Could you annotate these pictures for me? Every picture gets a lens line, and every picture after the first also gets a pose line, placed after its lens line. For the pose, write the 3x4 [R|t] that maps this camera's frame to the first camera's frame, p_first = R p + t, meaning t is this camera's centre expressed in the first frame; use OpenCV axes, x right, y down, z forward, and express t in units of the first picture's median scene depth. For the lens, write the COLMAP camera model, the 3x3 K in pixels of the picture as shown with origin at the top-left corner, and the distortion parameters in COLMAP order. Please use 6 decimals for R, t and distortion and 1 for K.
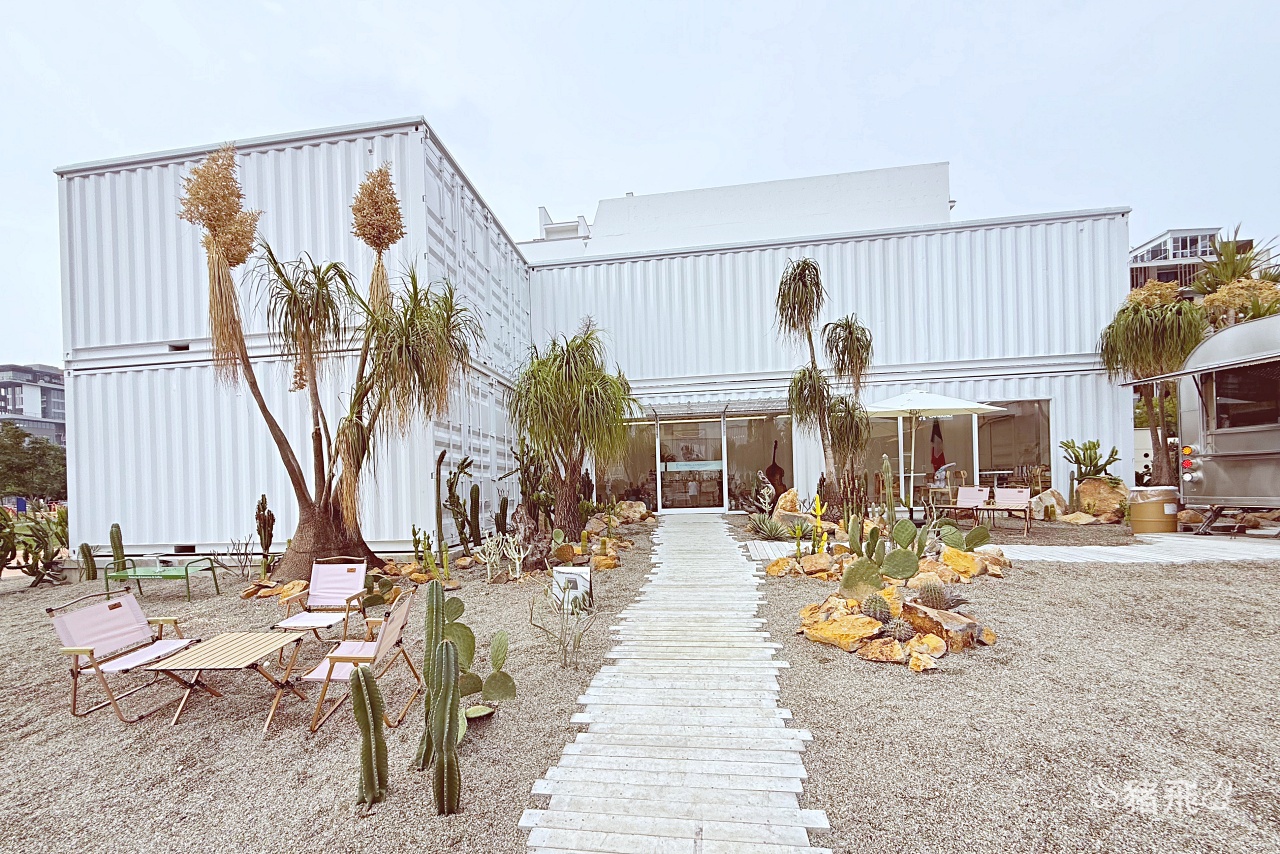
lens RADIAL K [[518.7, 0, 609.4], [0, 518.7, 493.0], [0, 0, 1]] dist [-0.003627, 0.000241]
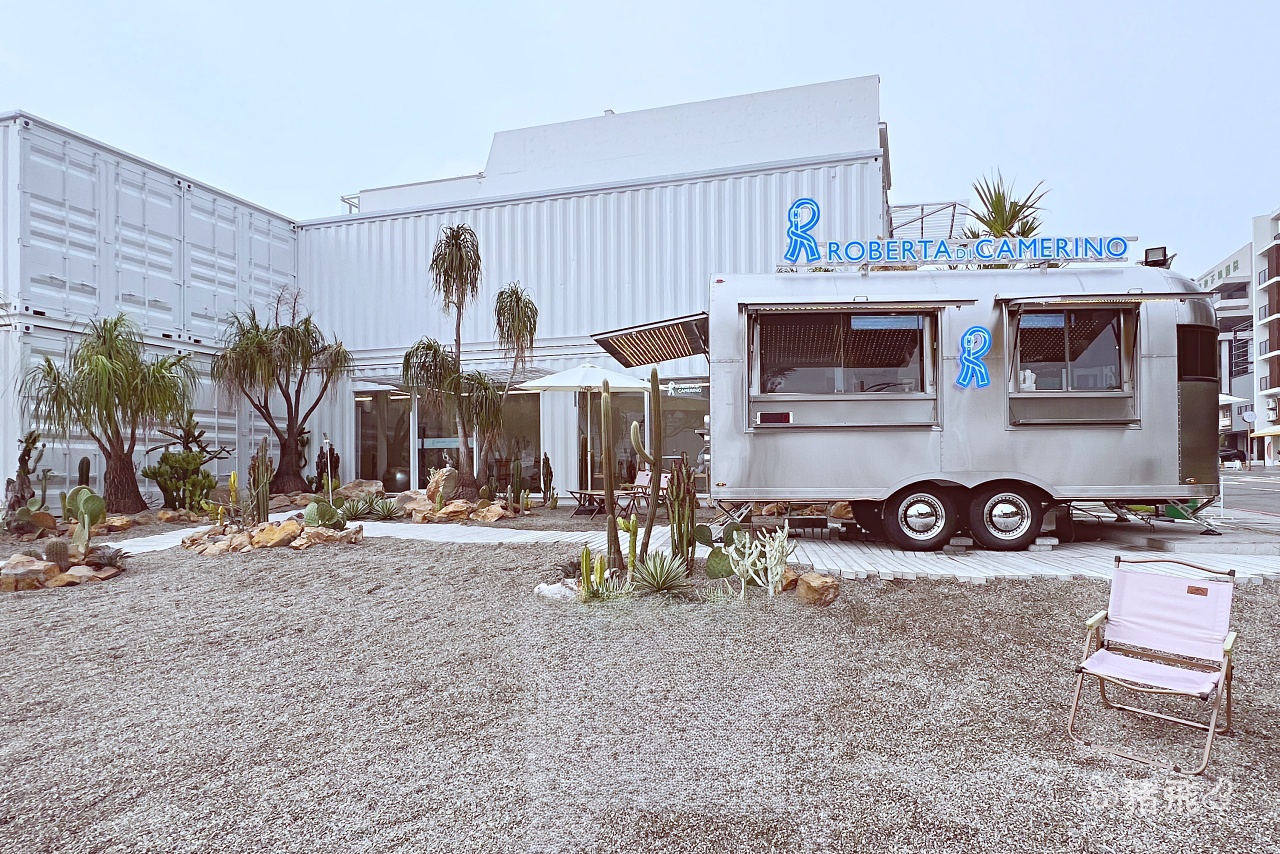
lens RADIAL K [[673.3, 0, 675.1], [0, 673.3, 455.8], [0, 0, 1]] dist [-0.000789, -0.000046]
pose [[0.991728, 0.023645, -0.126158, 0.806128], [-0.026298, 0.999466, -0.019404, -0.020498], [0.125631, 0.022561, 0.991820, -0.124664]]
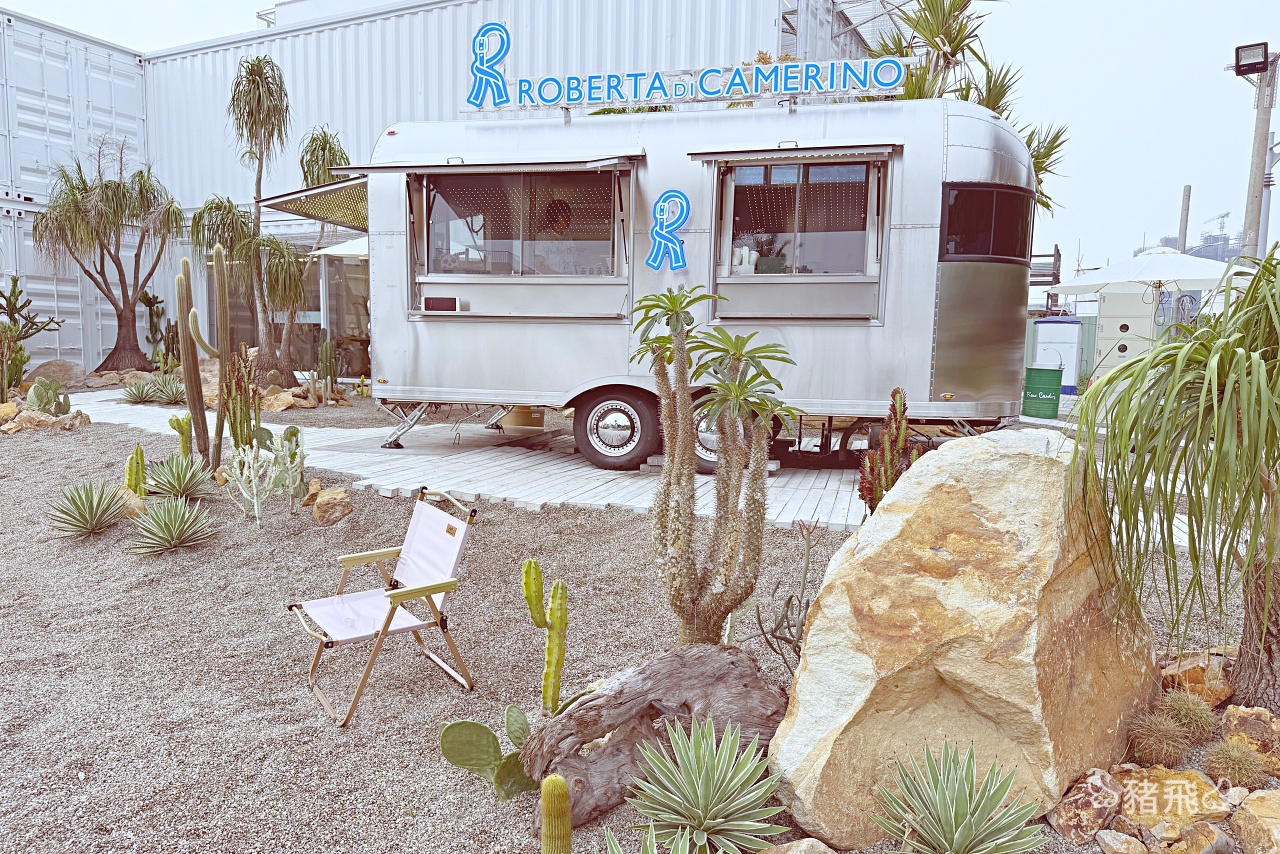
lens RADIAL K [[861.8, 0, 638.3], [0, 861.8, 427.2], [0, 0, 1]] dist [0.011372, -0.010797]
pose [[0.946956, 0.080376, -0.311150, 1.192165], [-0.050780, 0.993478, 0.102090, -0.051670], [0.317326, -0.080875, 0.944862, -0.082408]]
